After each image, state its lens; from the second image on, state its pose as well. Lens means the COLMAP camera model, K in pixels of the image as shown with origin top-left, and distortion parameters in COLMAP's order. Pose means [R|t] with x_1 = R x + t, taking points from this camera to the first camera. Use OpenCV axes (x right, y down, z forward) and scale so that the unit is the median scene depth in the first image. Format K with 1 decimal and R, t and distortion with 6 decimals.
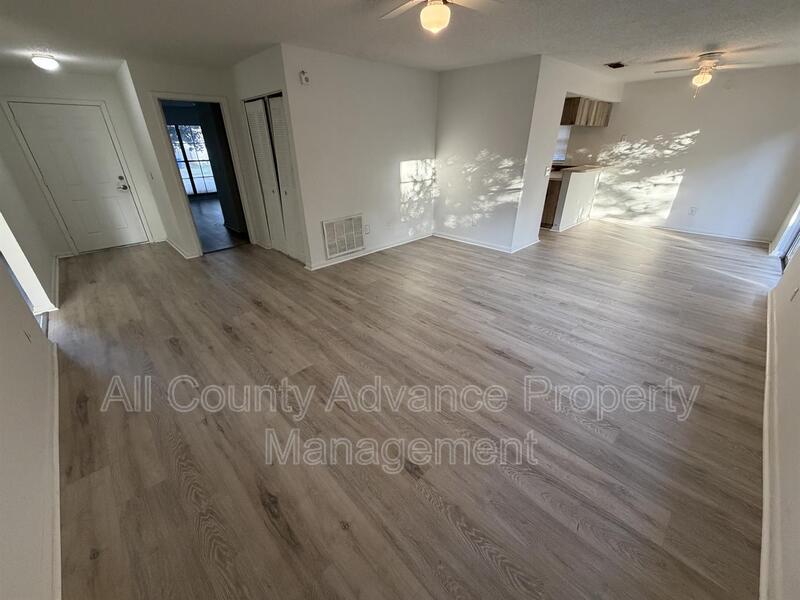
lens RADIAL K [[317.9, 0, 398.3], [0, 317.9, 299.3], [0, 0, 1]] dist [-0.001428, -0.000292]
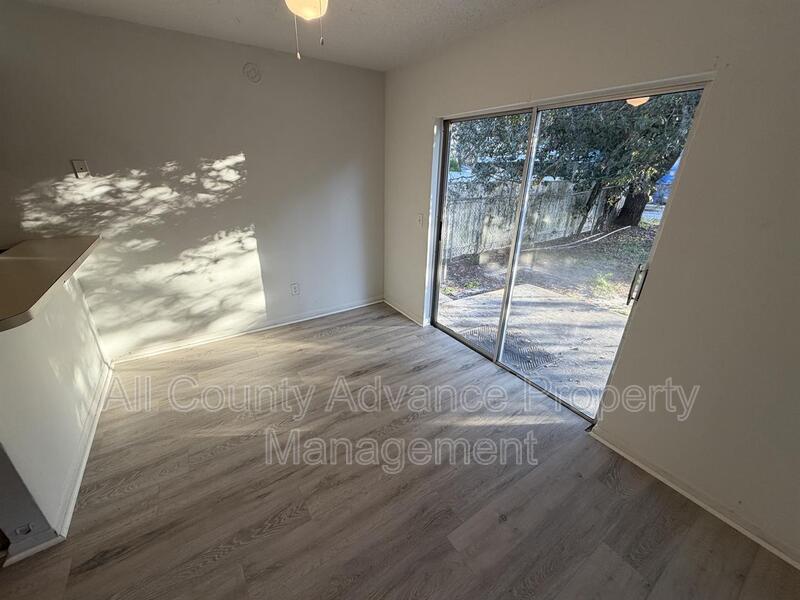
lens RADIAL K [[317.9, 0, 398.3], [0, 317.9, 299.3], [0, 0, 1]] dist [-0.001428, -0.000292]
pose [[0.169036, -0.361917, 0.916756, 0.537530], [0.416225, 0.869344, 0.266454, -0.445201], [-0.893411, 0.336536, 0.297590, 0.861717]]
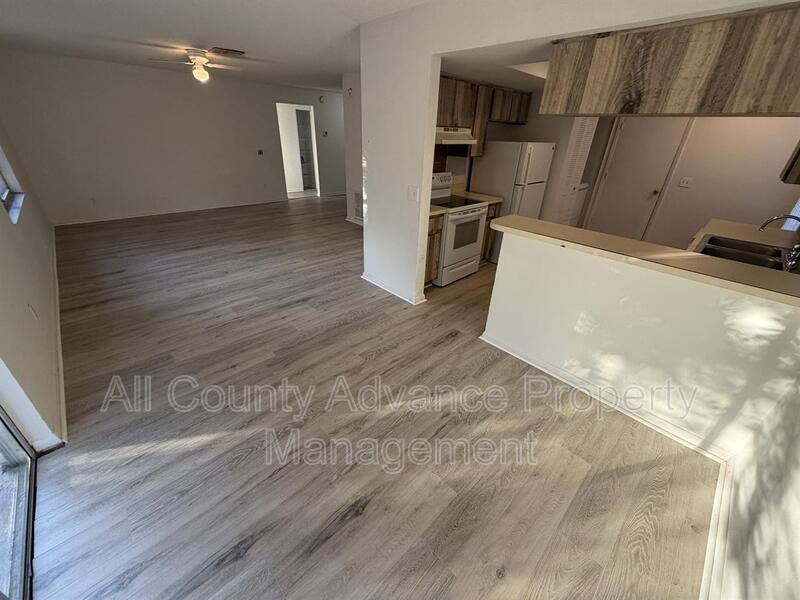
lens RADIAL K [[317.9, 0, 398.3], [0, 317.9, 299.3], [0, 0, 1]] dist [-0.001428, -0.000292]
pose [[0.004816, 0.474098, -0.880459, 1.231028], [-0.480270, 0.773372, 0.413808, -0.539638], [0.877108, 0.420865, 0.231419, 1.020164]]
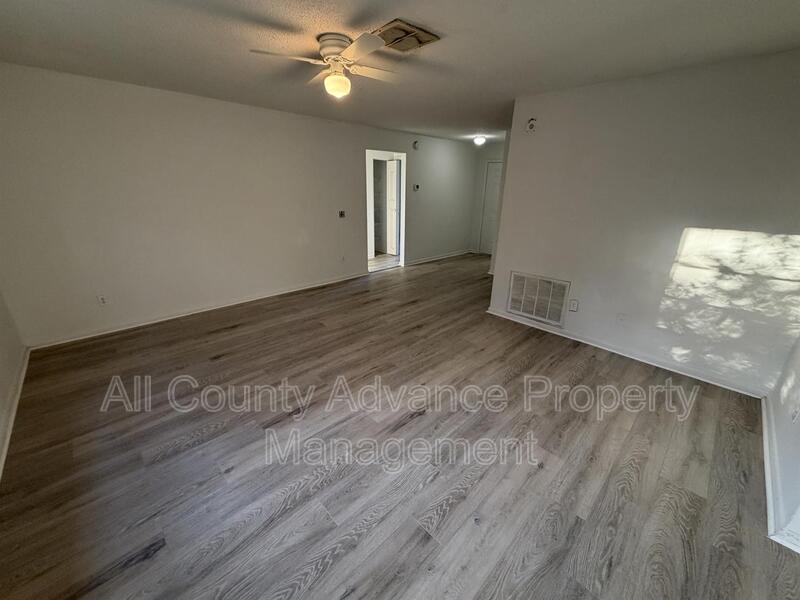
lens RADIAL K [[317.9, 0, 398.3], [0, 317.9, 299.3], [0, 0, 1]] dist [-0.001428, -0.000292]
pose [[0.004520, 0.349663, -0.936865, 0.630579], [-0.460315, 0.832441, 0.308469, -0.298423], [0.887744, 0.429858, 0.164718, 0.574012]]
